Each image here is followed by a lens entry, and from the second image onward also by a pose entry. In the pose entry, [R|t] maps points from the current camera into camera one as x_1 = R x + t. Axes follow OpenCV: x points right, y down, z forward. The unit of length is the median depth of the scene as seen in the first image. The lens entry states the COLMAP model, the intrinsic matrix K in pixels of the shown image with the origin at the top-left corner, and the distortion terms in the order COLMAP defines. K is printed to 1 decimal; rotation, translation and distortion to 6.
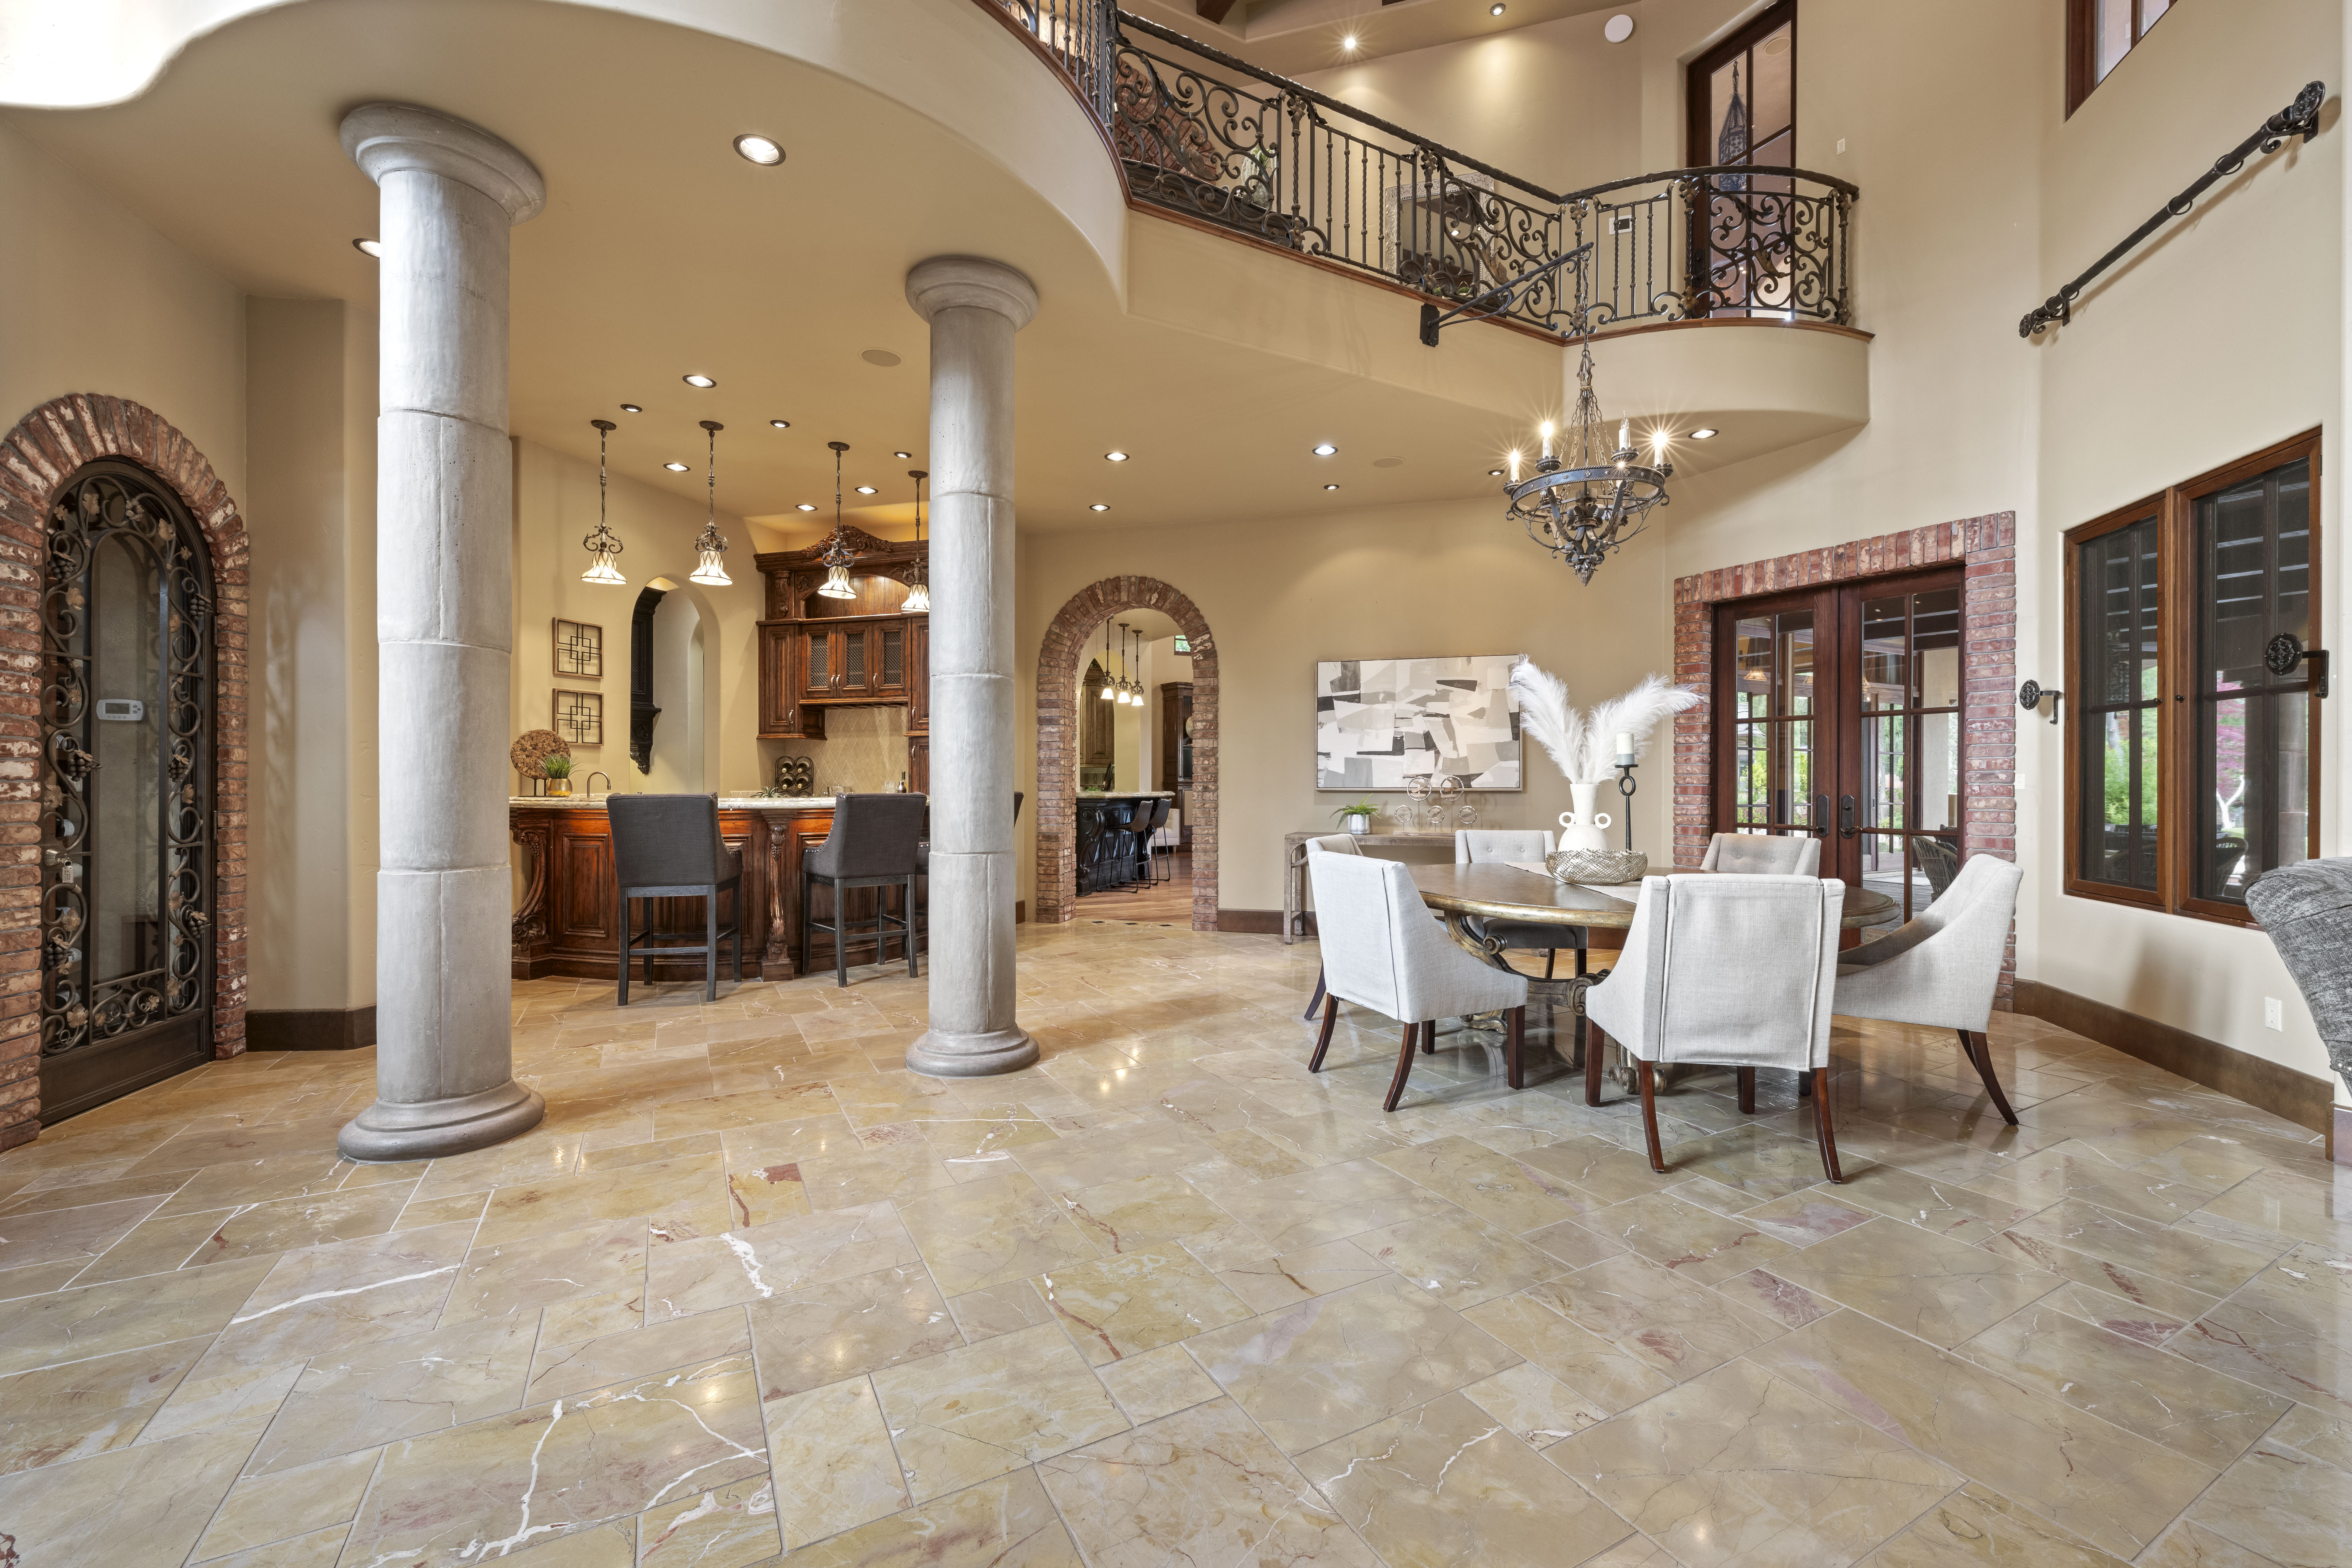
lens RADIAL K [[955.4, 0, 1180.9], [0, 955.4, 782.8], [0, 0, 1]] dist [-0.000735, 0.000090]
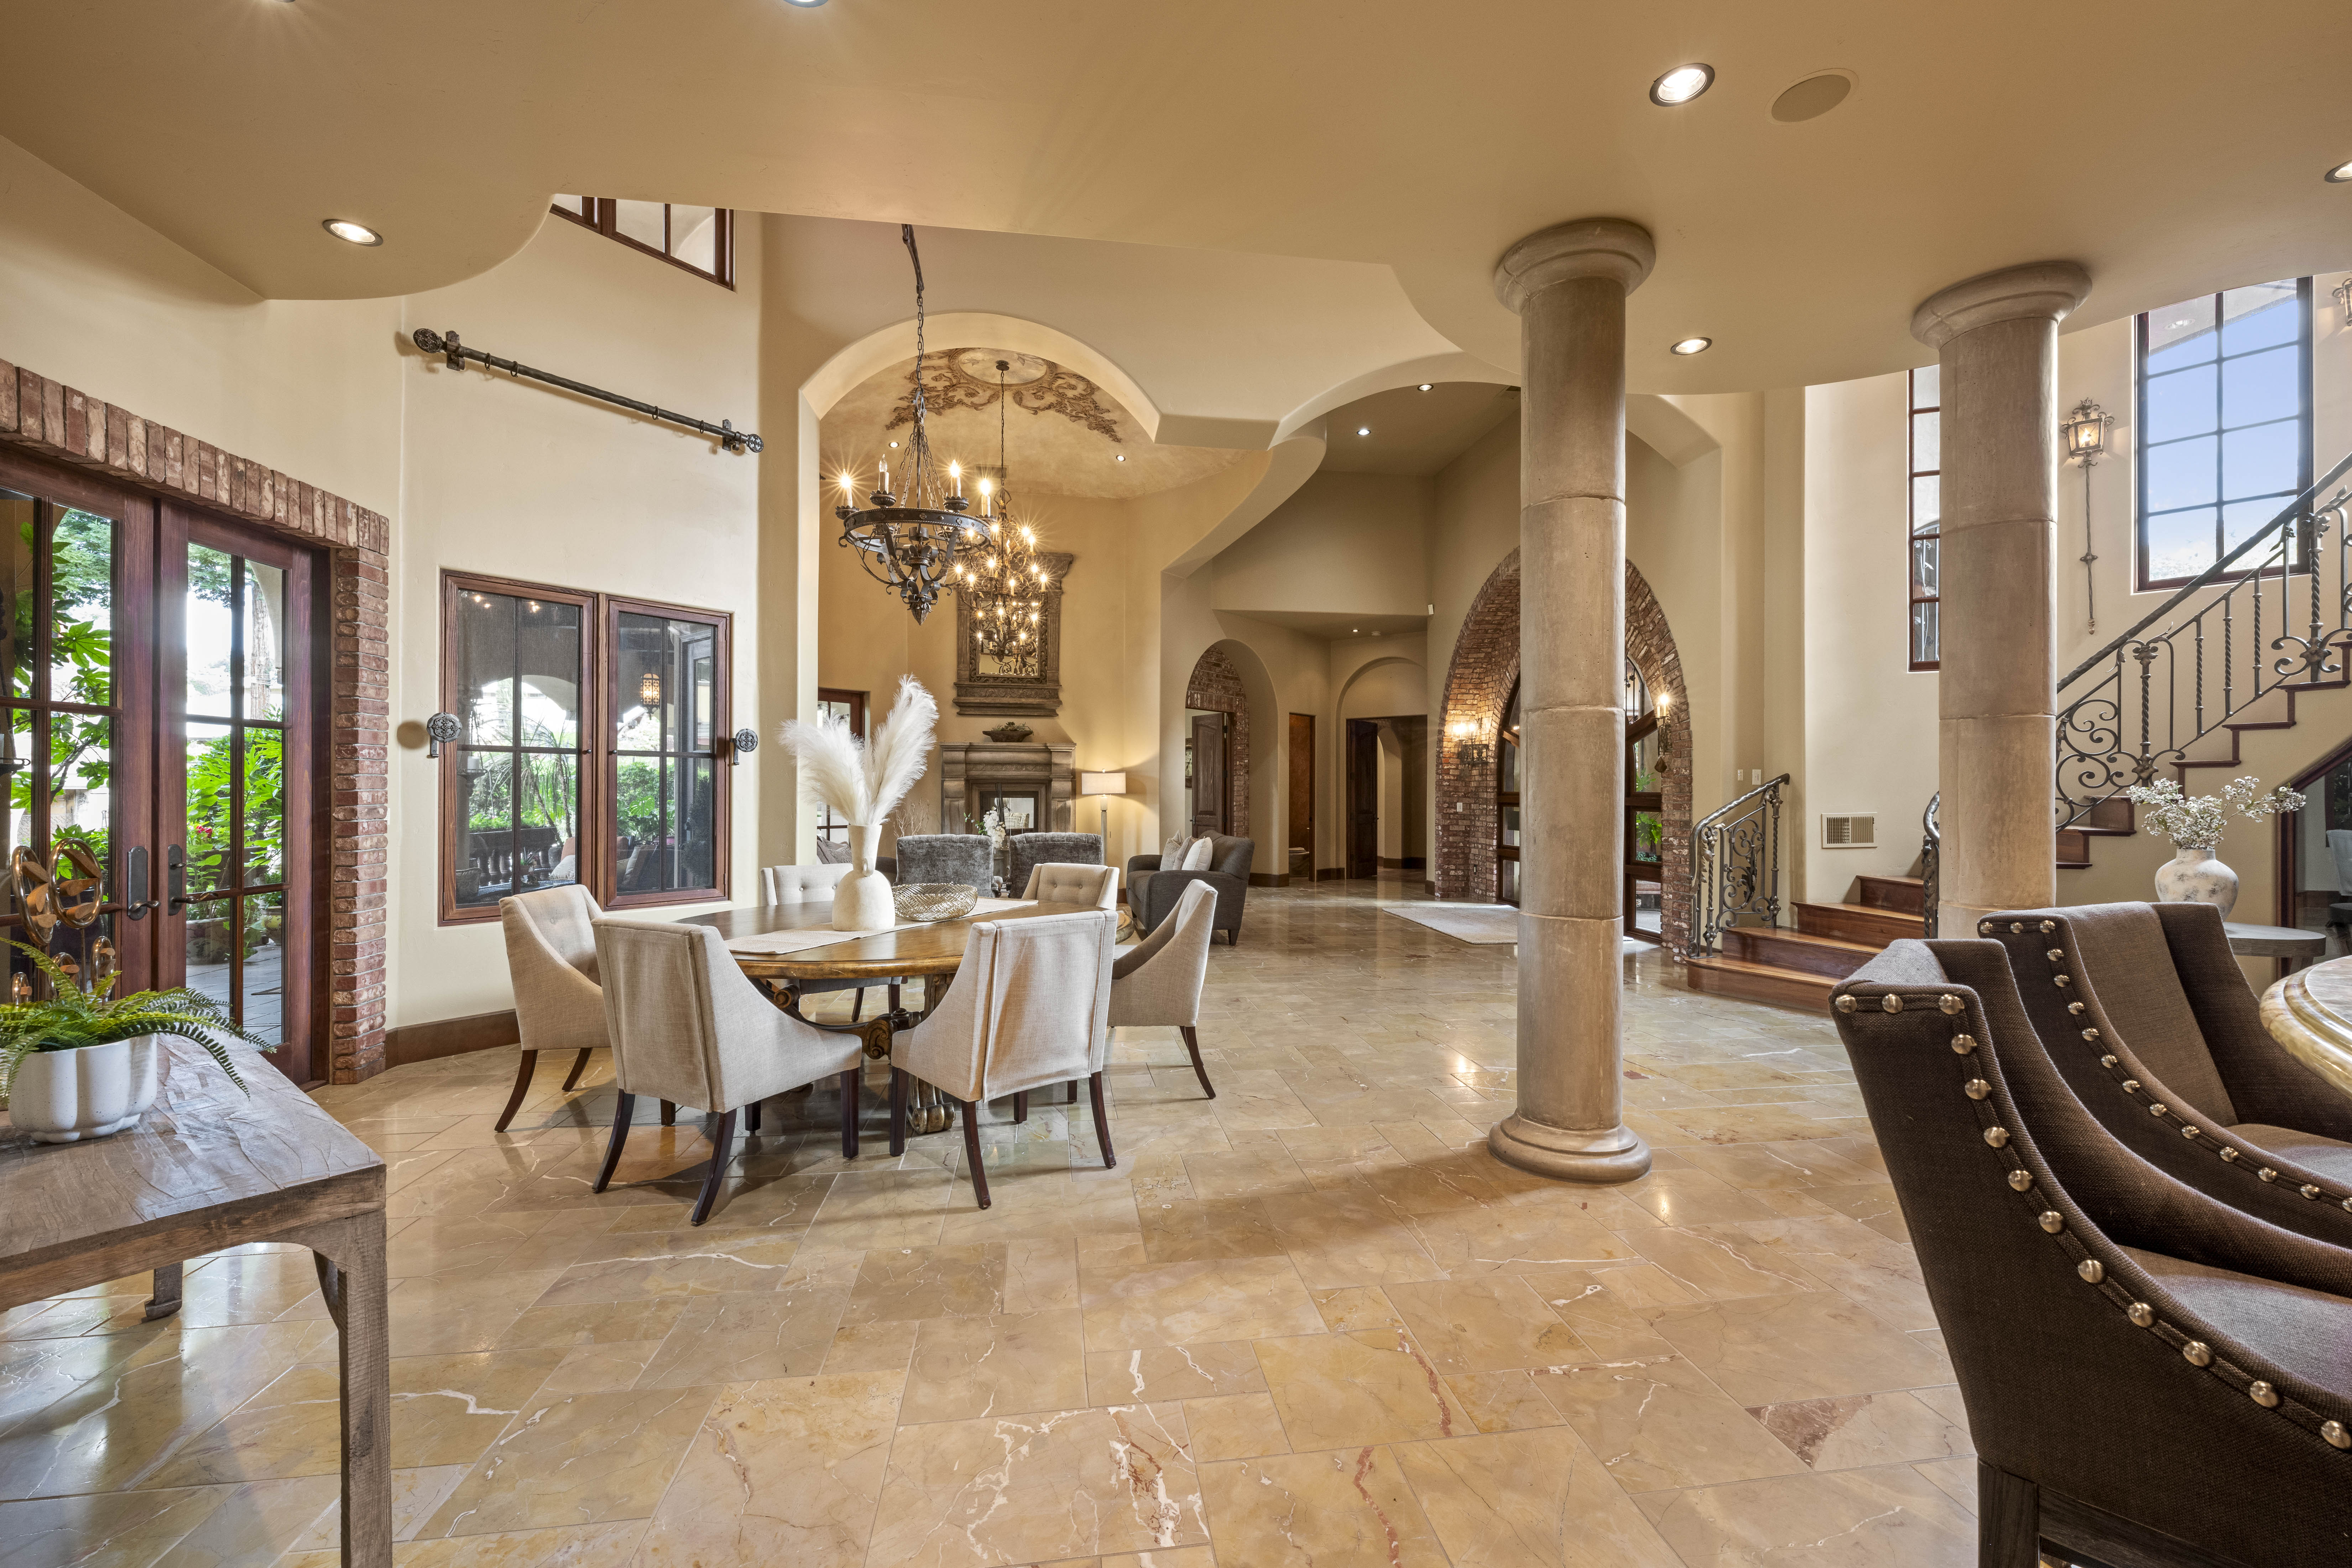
lens RADIAL K [[955.4, 0, 1182.5], [0, 955.4, 793.2], [0, 0, 1]] dist [-0.000735, 0.000090]
pose [[-0.938200, -0.006354, 0.346034, -0.128374], [-0.005406, 0.999979, 0.003703, -0.025570], [-0.346050, 0.001603, -0.938215, 1.309270]]
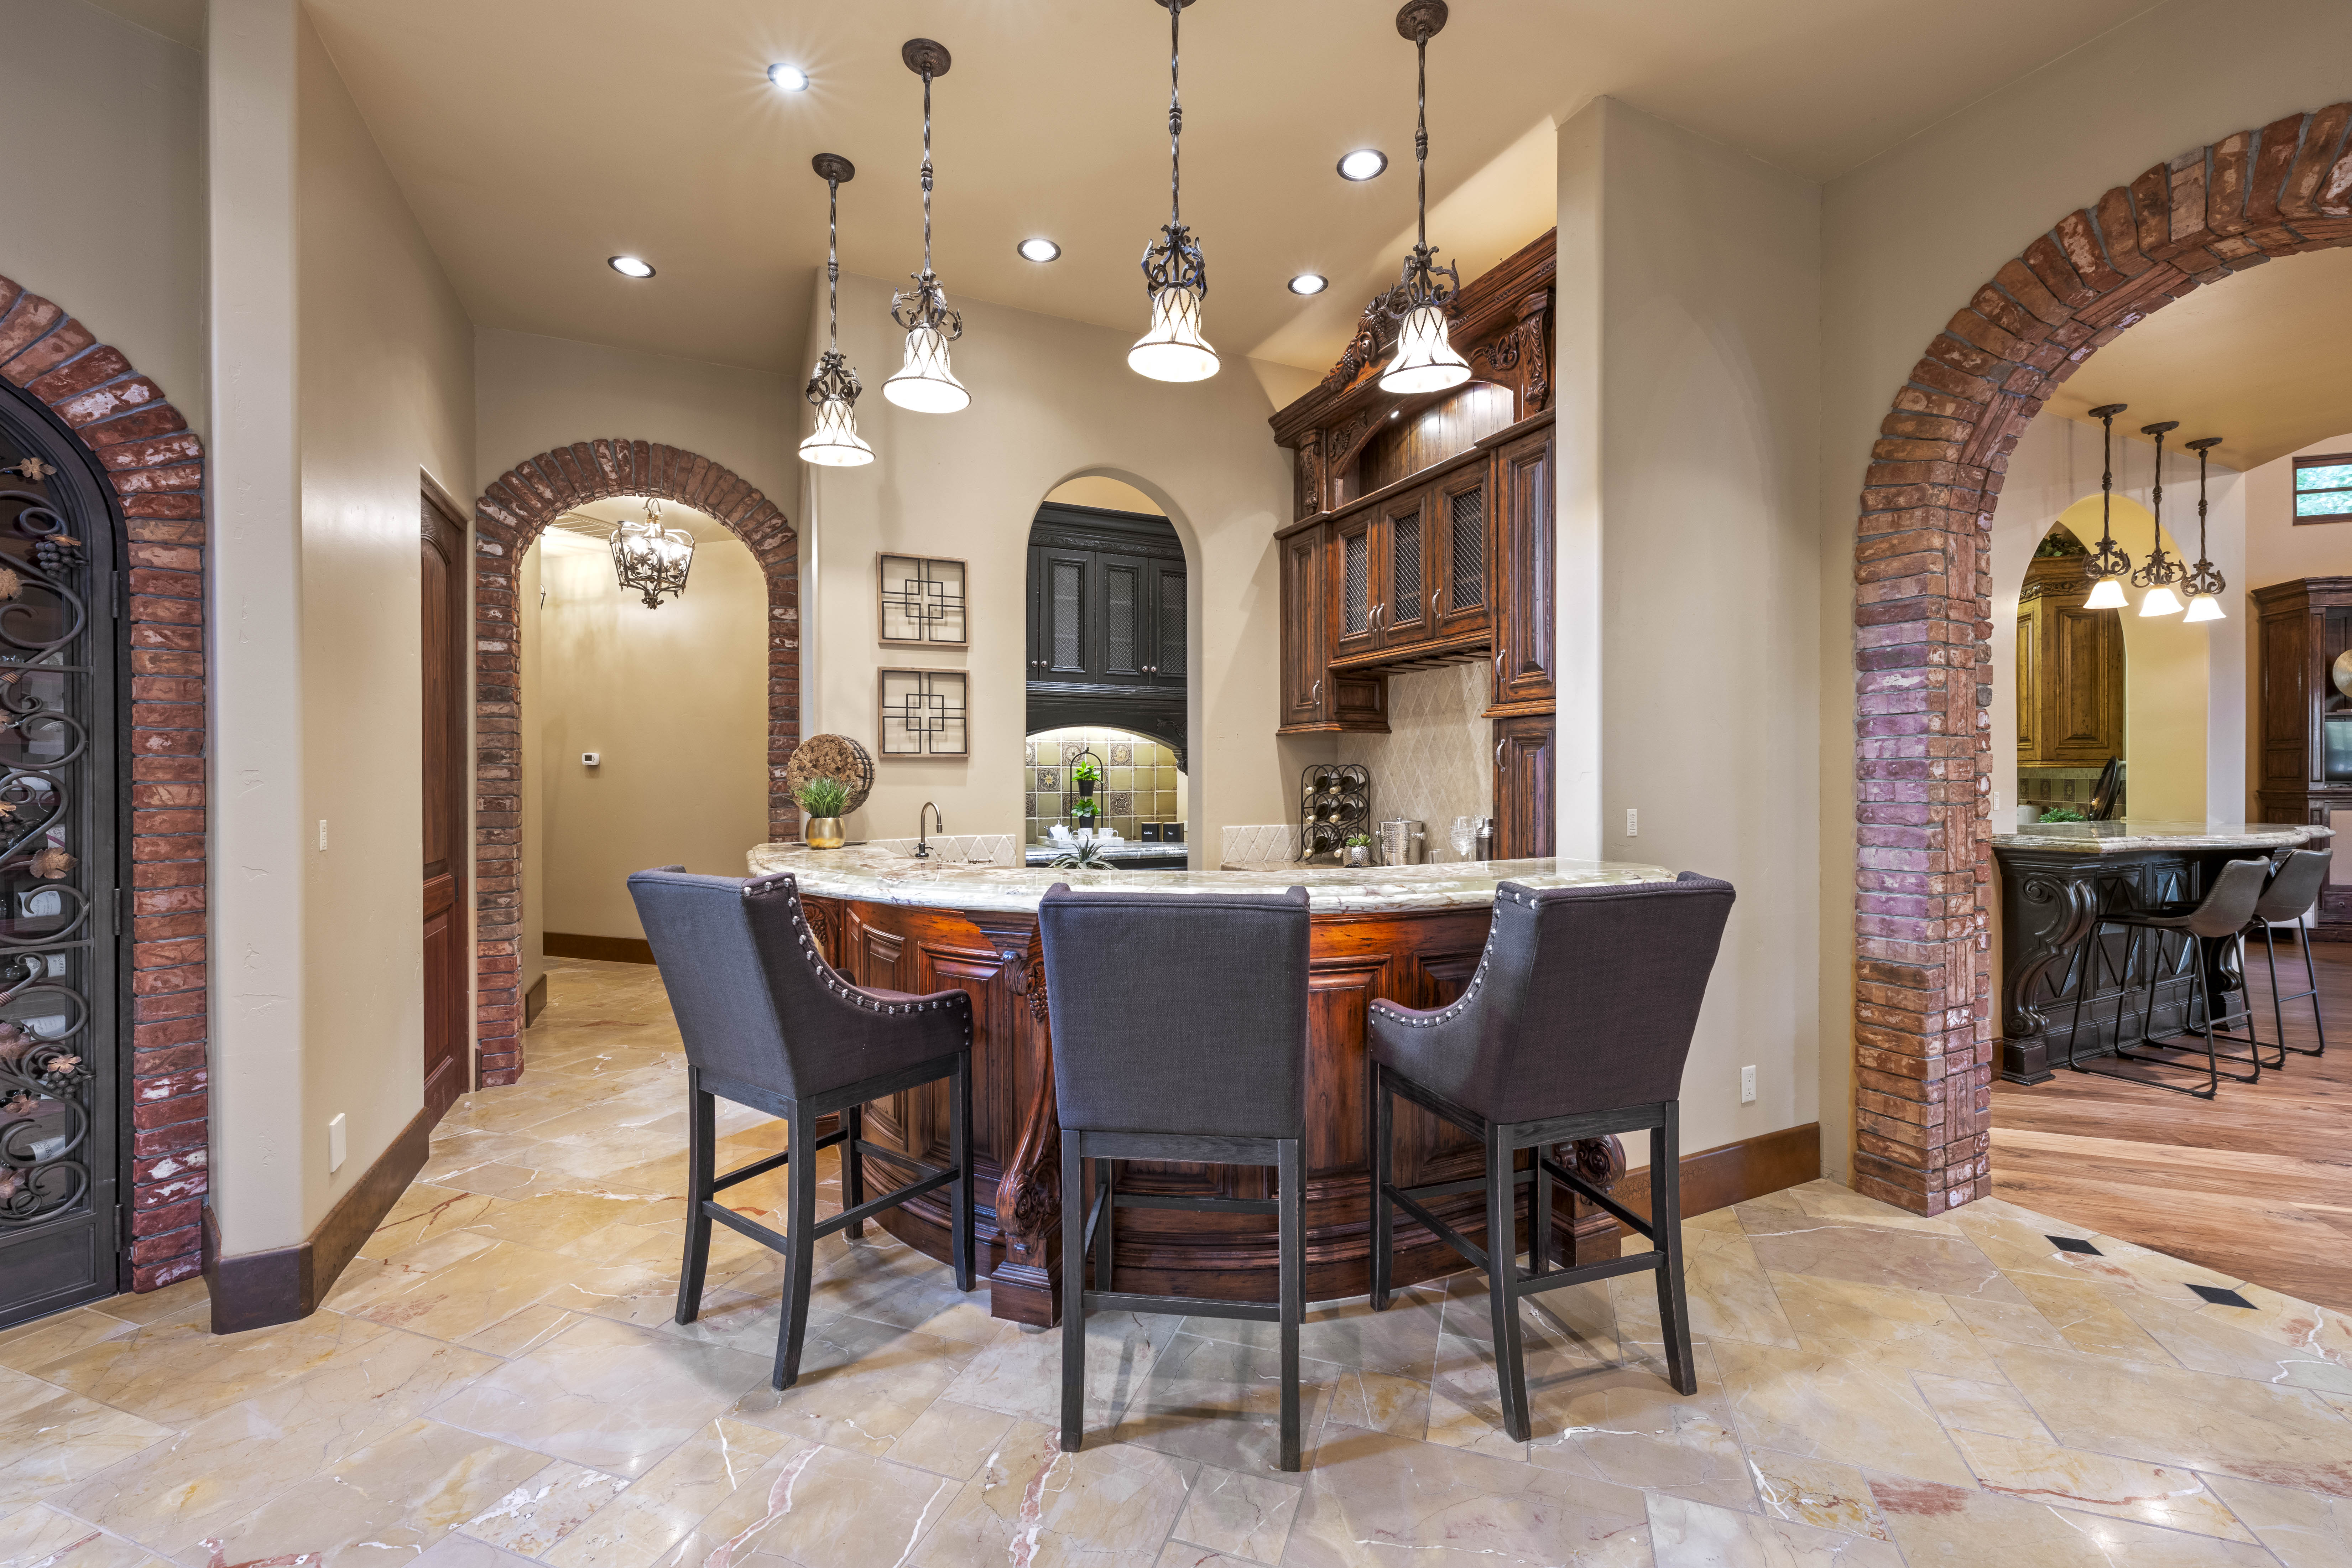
lens RADIAL K [[955.4, 0, 1195.0], [0, 955.4, 780.8], [0, 0, 1]] dist [-0.000735, 0.000090]
pose [[0.671822, -0.000407, -0.740712, -0.061725], [0.004241, 0.999986, 0.003297, -0.026455], [0.740700, -0.005356, 0.671814, 0.740529]]
